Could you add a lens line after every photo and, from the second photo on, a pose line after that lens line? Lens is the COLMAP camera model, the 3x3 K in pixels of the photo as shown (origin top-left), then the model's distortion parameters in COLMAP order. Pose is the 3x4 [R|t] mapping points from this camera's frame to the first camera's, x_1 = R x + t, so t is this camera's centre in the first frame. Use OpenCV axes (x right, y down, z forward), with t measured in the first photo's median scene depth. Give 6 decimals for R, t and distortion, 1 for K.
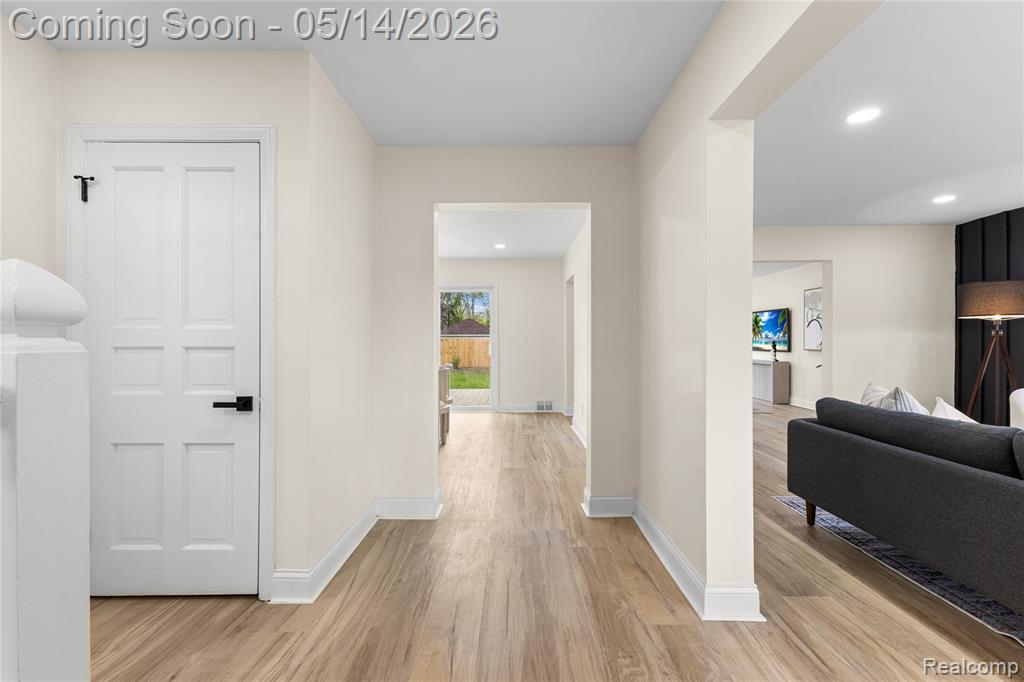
lens RADIAL K [[442.8, 0, 515.7], [0, 442.8, 337.9], [0, 0, 1]] dist [0.001910, 0.000151]
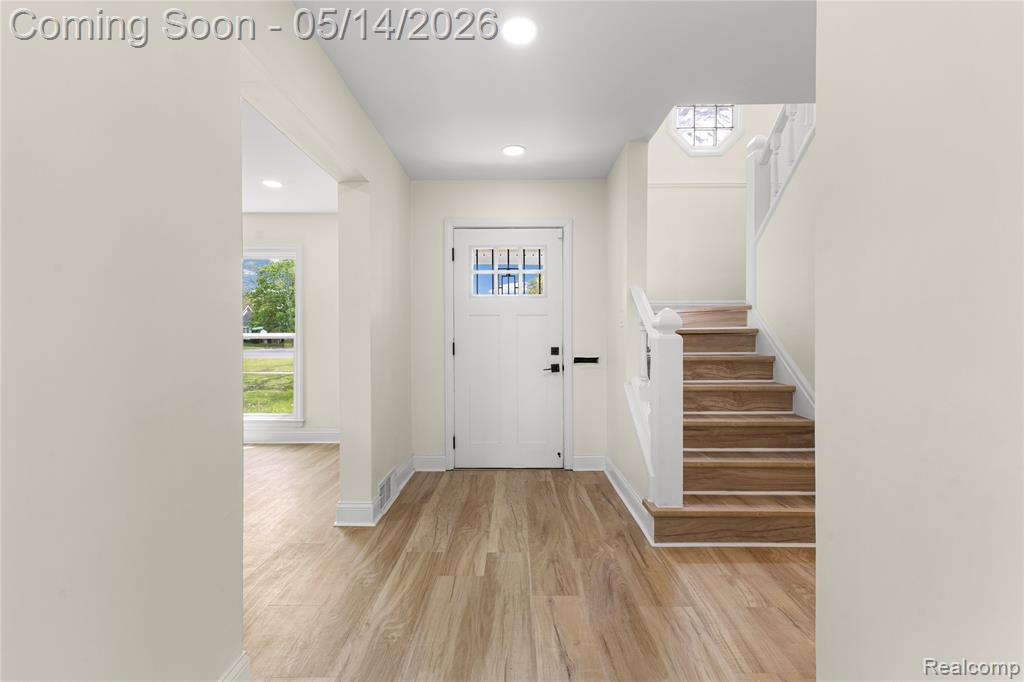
lens RADIAL K [[442.8, 0, 515.7], [0, 442.8, 337.9], [0, 0, 1]] dist [0.001910, 0.000151]
pose [[-0.999998, 0.001751, -0.000231, -0.042744], [0.001751, 0.999998, 0.000676, 0.017233], [0.000232, 0.000676, -1.000000, 1.999470]]
